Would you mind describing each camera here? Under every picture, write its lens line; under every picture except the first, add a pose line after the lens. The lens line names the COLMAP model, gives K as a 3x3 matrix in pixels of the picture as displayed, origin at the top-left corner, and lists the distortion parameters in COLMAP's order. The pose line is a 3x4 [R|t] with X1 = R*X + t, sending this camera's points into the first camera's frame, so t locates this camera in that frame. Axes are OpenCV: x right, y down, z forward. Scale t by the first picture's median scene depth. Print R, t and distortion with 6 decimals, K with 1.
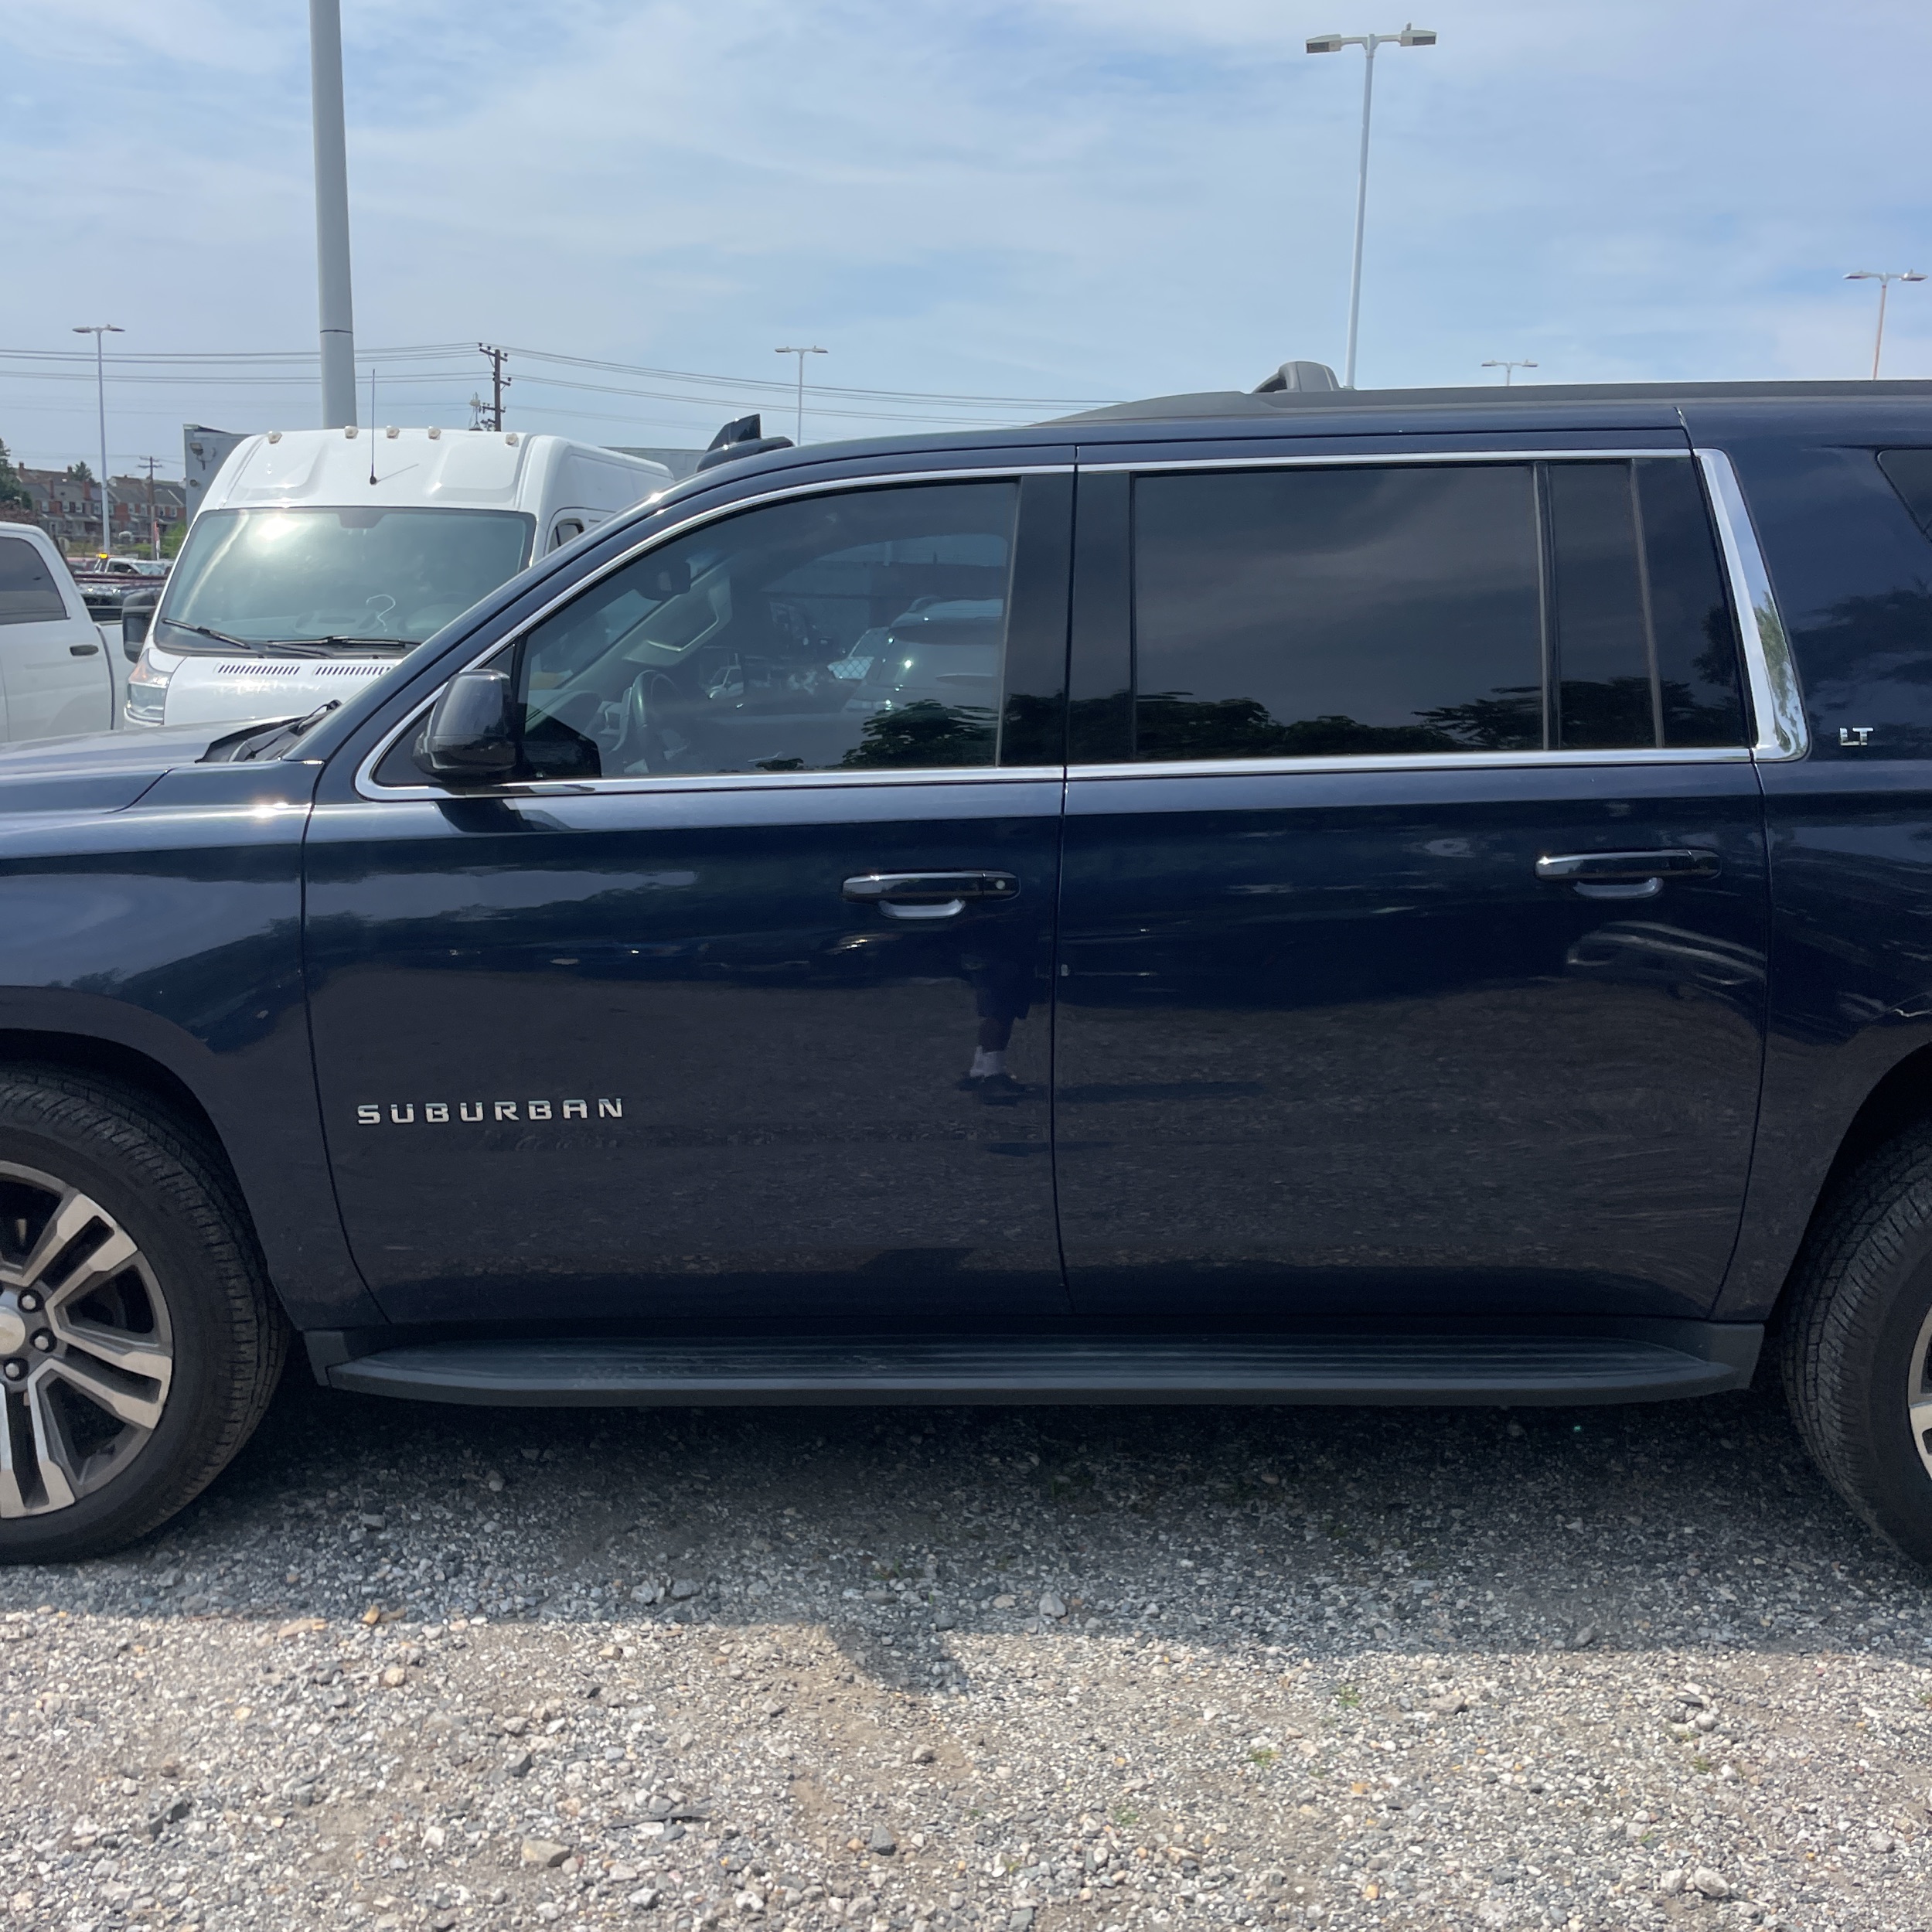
lens RADIAL K [[1967.6, 0, 969.4], [0, 1967.6, 990.7], [0, 0, 1]] dist [0.021838, 0.000000]
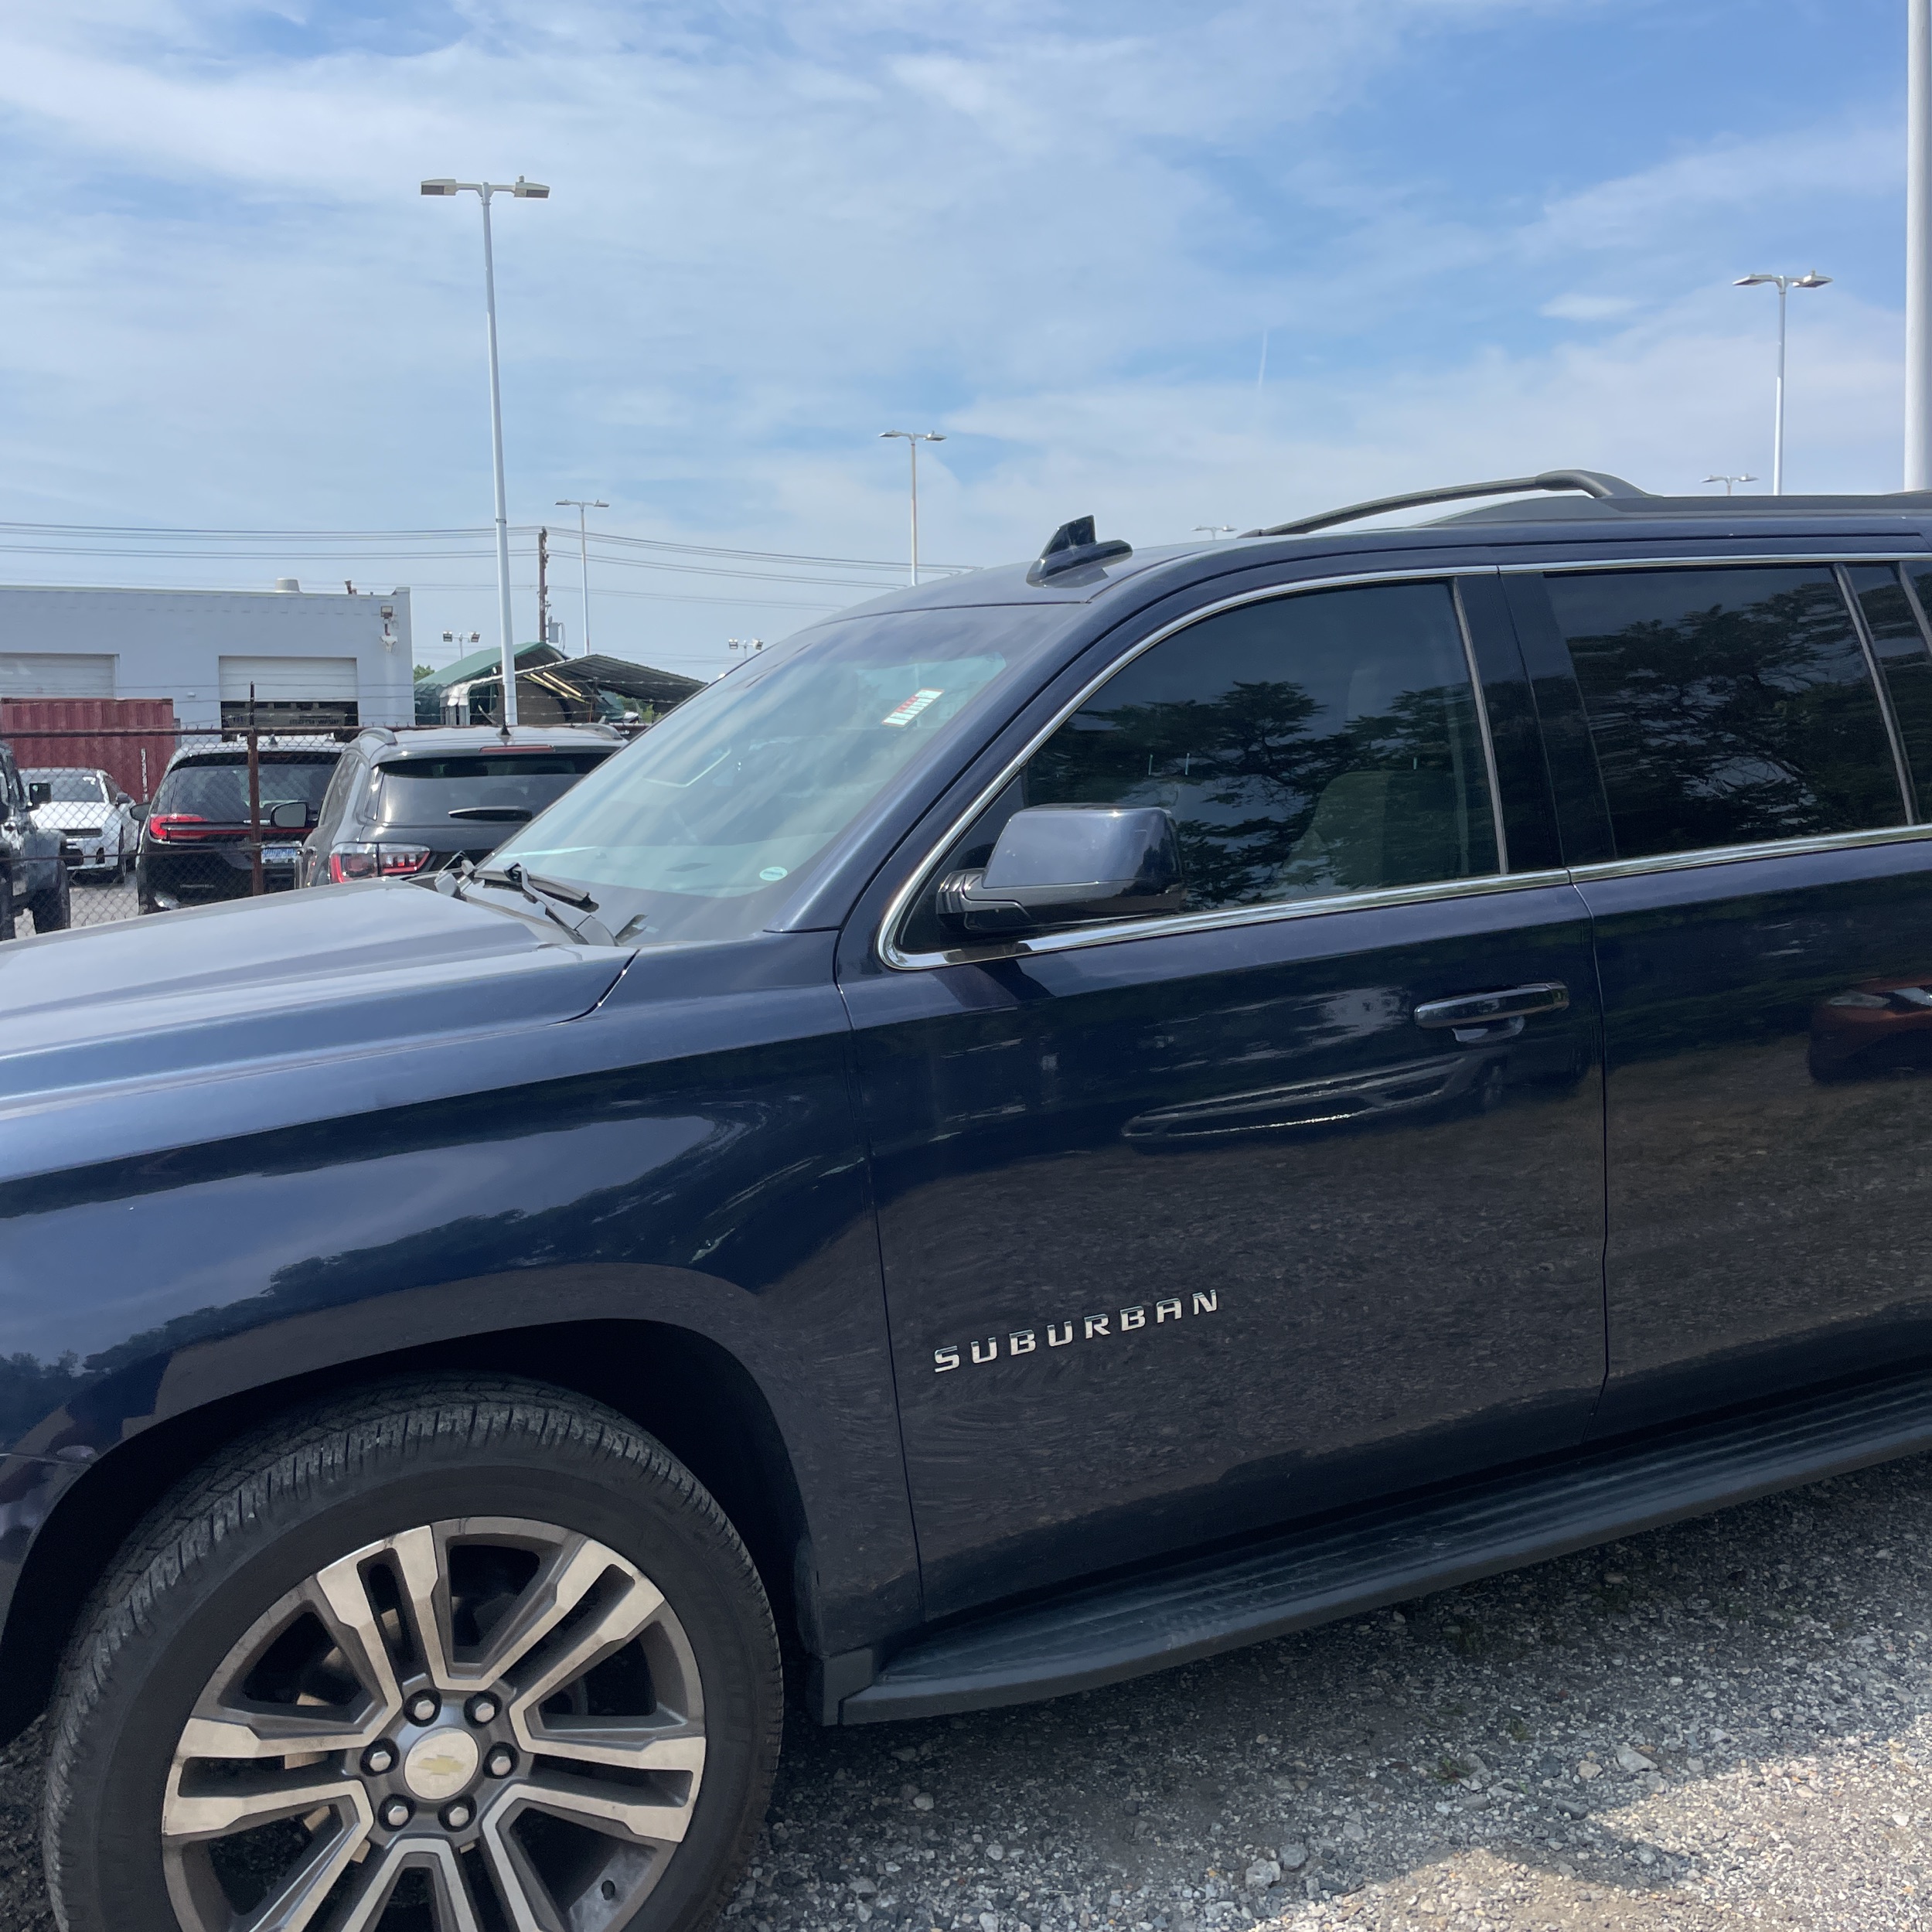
lens RADIAL K [[1967.6, 0, 946.1], [0, 1967.6, 947.9], [0, 0, 1]] dist [0.021838, 0.000000]
pose [[0.889066, -0.084844, 0.449848, -0.639385], [0.123196, 0.990766, -0.056617, -0.056786], [-0.440891, 0.105756, 0.891309, 0.265059]]
